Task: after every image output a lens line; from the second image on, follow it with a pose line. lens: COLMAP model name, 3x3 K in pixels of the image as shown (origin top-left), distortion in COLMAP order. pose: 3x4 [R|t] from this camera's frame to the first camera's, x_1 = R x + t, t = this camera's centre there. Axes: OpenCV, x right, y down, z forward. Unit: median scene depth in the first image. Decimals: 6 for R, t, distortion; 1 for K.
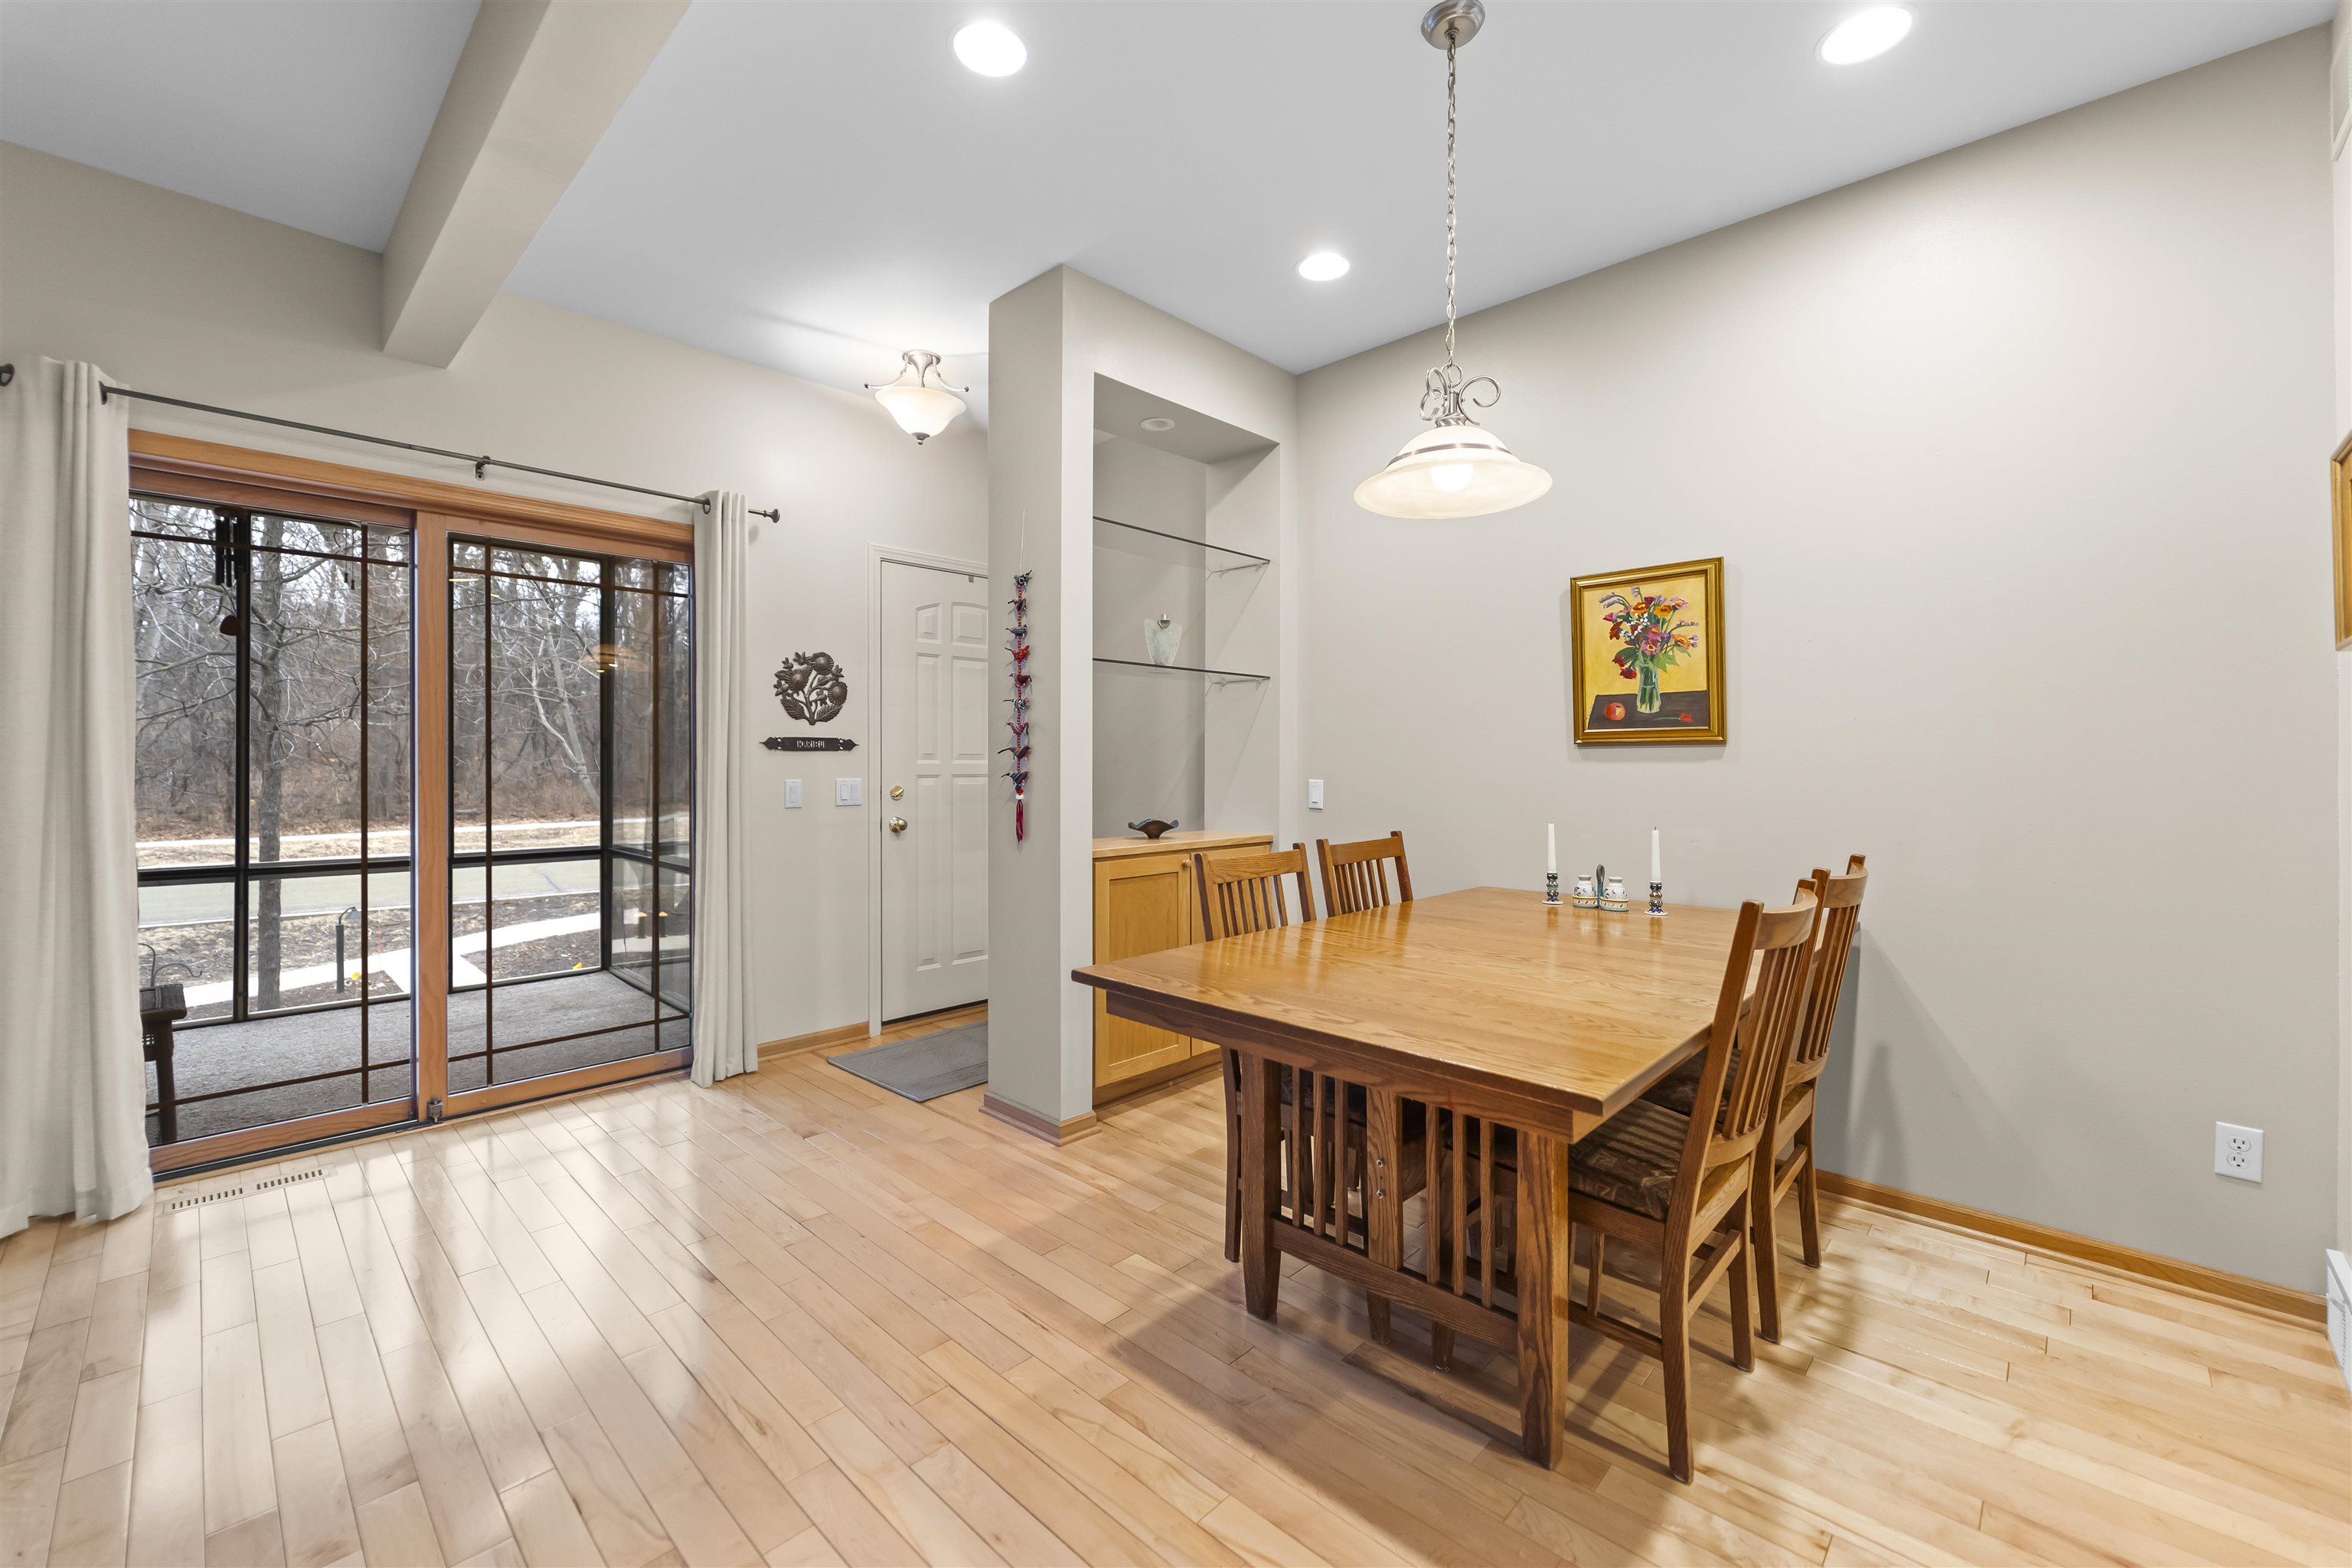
lens RADIAL K [[939.5, 0, 1176.2], [0, 939.5, 769.9], [0, 0, 1]] dist [0.000145, -0.000332]
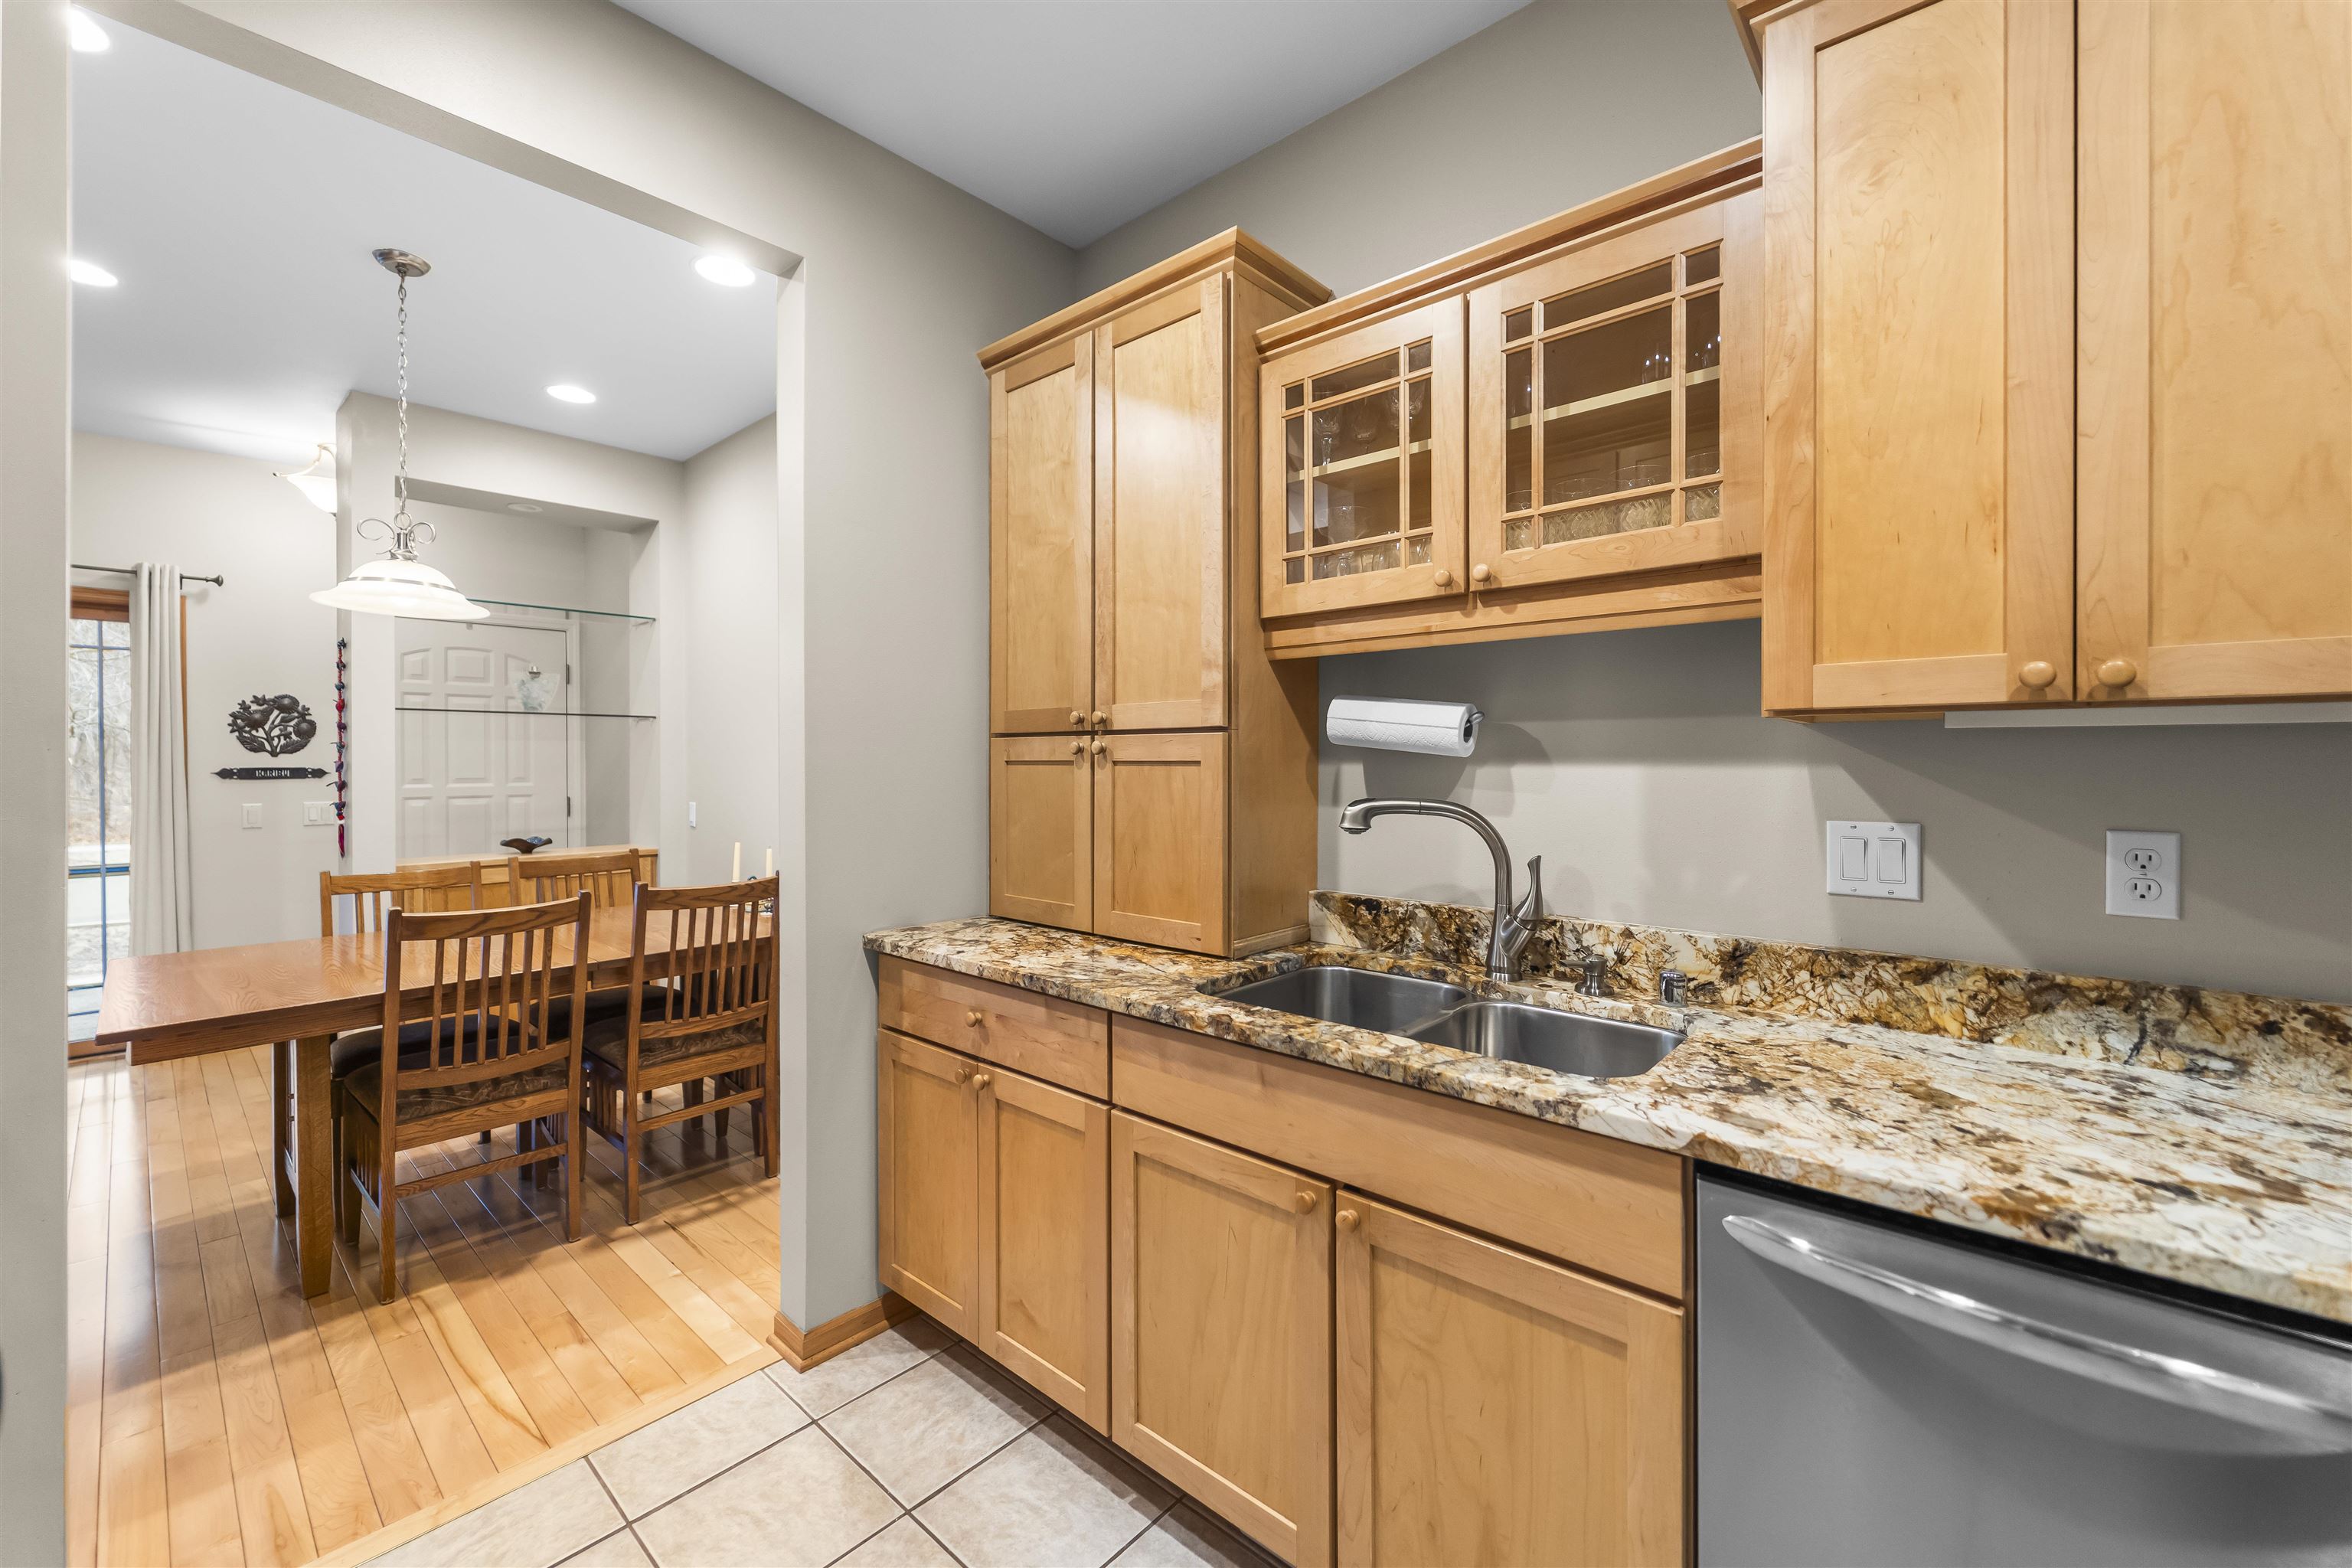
lens RADIAL K [[939.5, 0, 1184.4], [0, 939.5, 767.5], [0, 0, 1]] dist [0.000145, -0.000332]
pose [[0.999534, -0.003324, 0.030336, 0.900652], [0.003360, 0.999994, -0.001134, -0.037252], [-0.030332, 0.001236, 0.999539, -0.258549]]
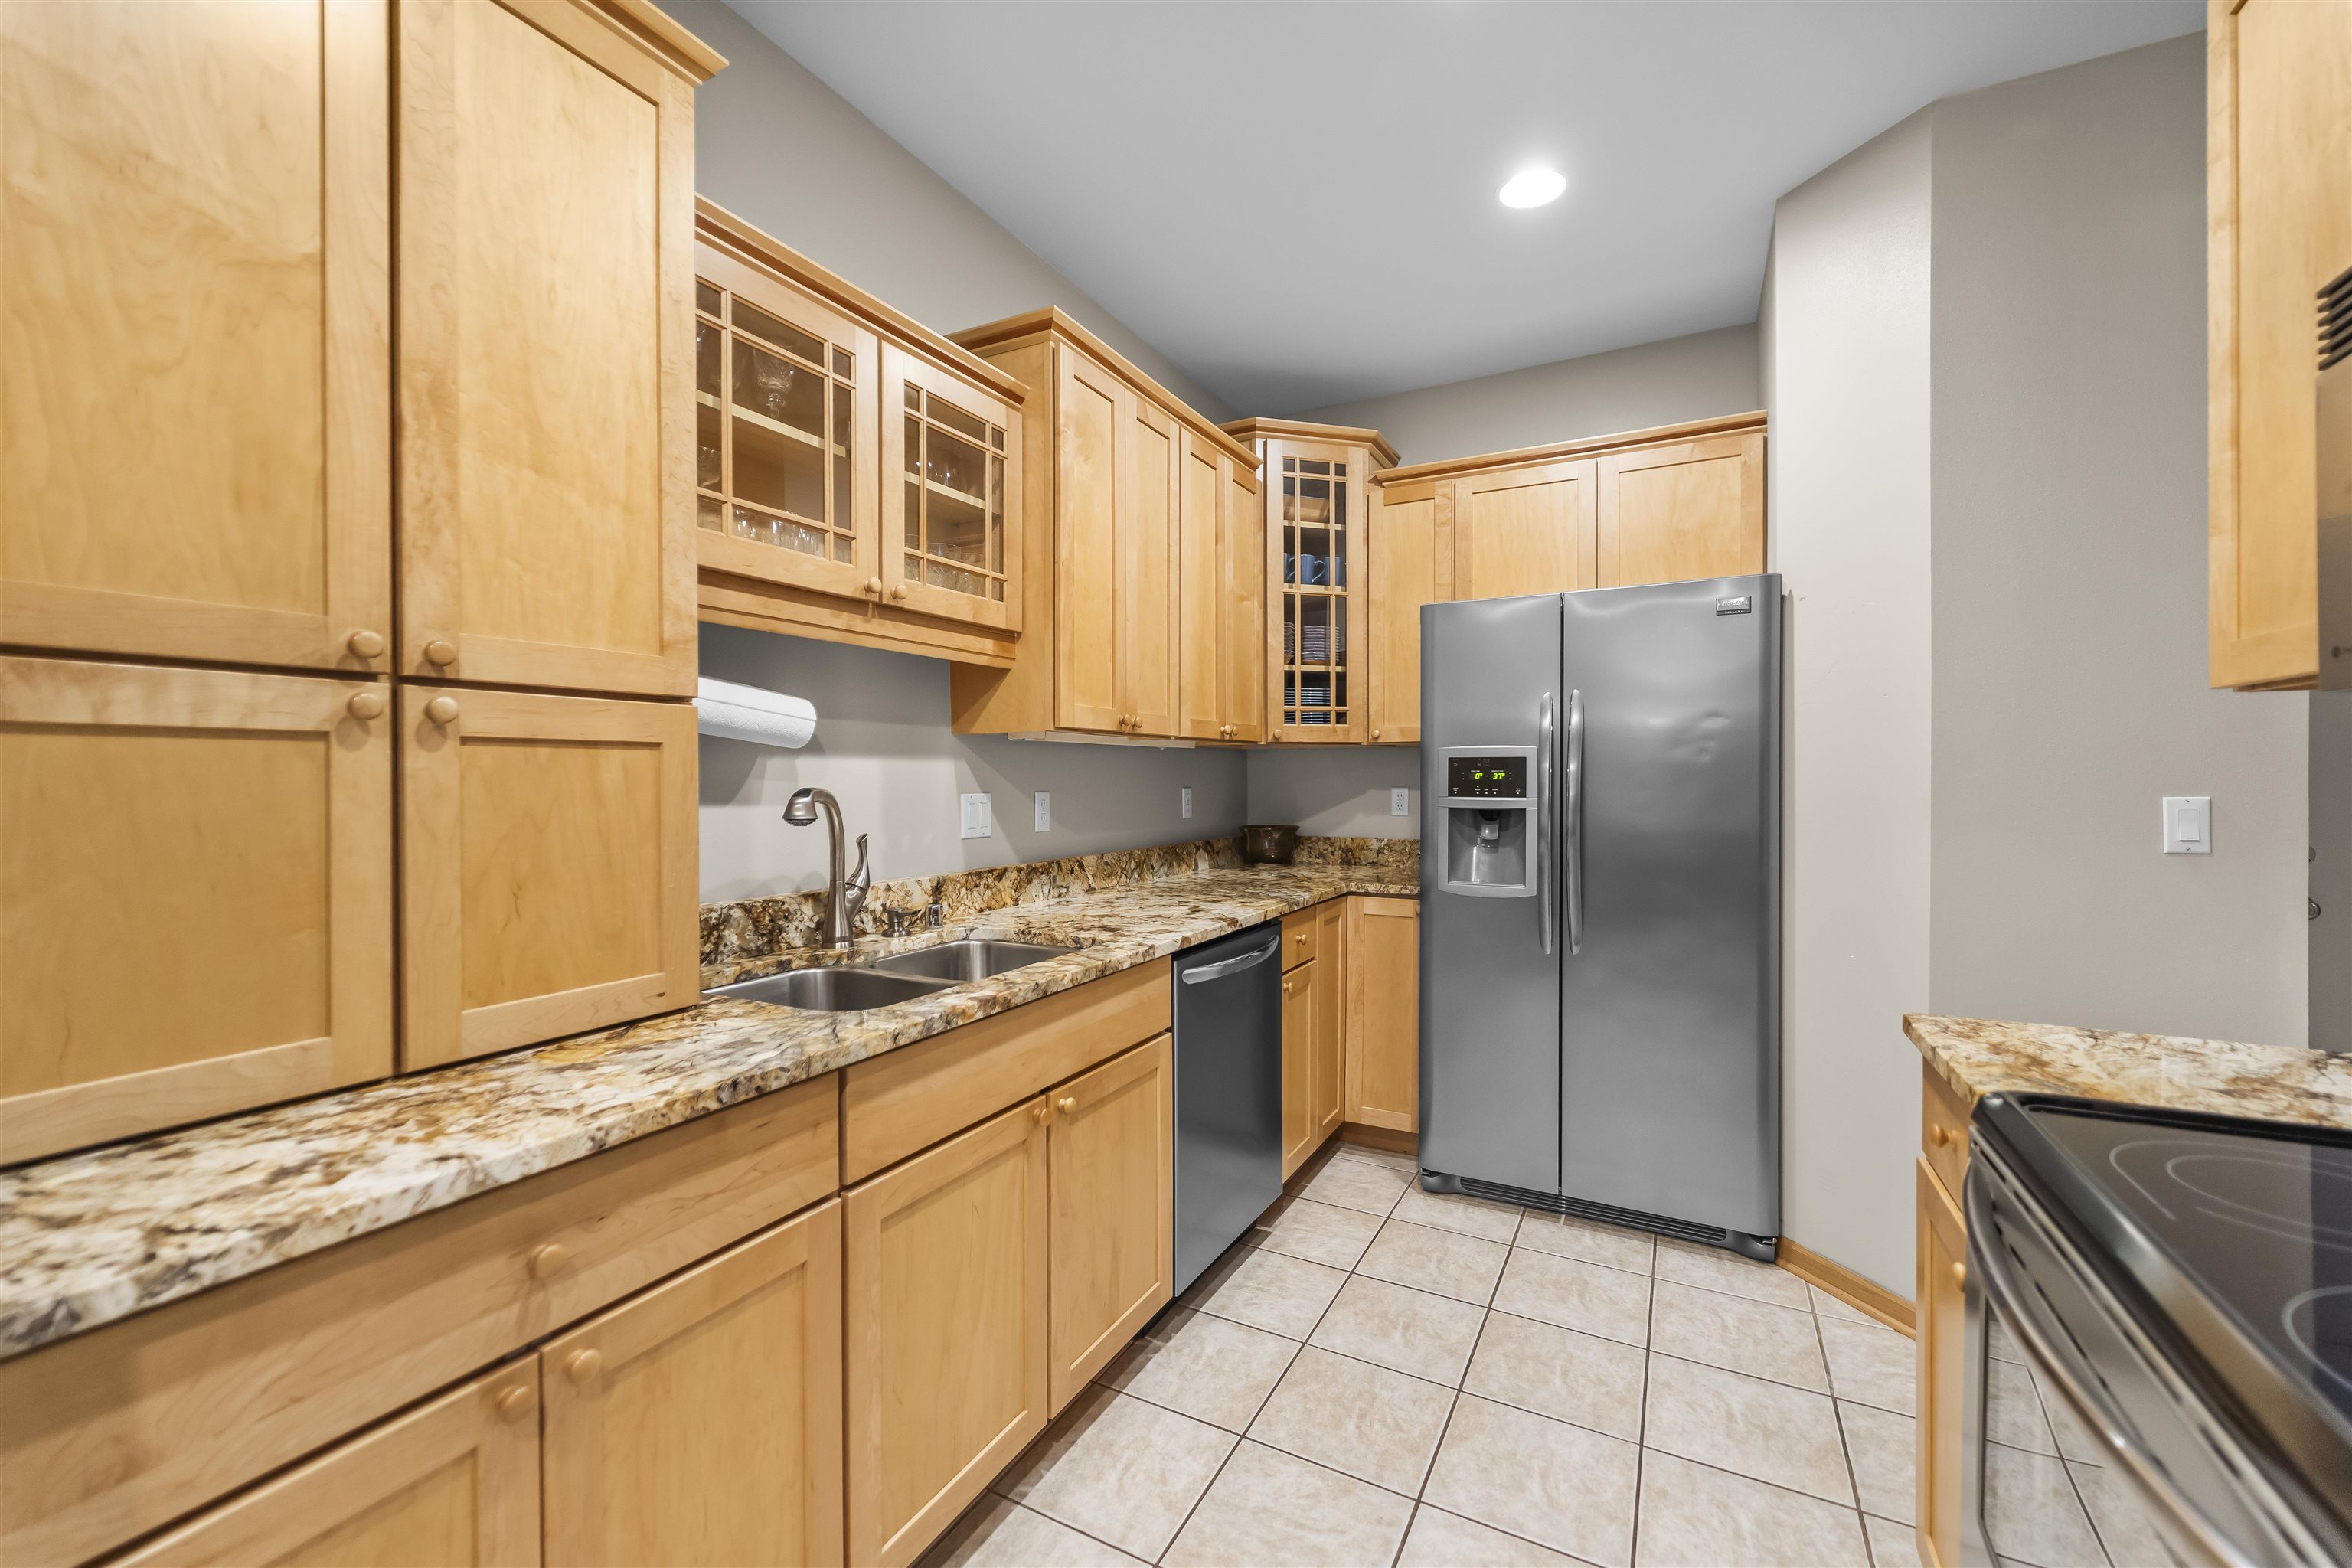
lens RADIAL K [[939.5, 0, 1172.6], [0, 939.5, 783.3], [0, 0, 1]] dist [0.000145, -0.000332]
pose [[-0.256492, -0.010464, 0.966490, 0.434355], [0.007544, 0.999889, 0.012828, -0.027034], [-0.966517, 0.010581, -0.256385, 0.253317]]
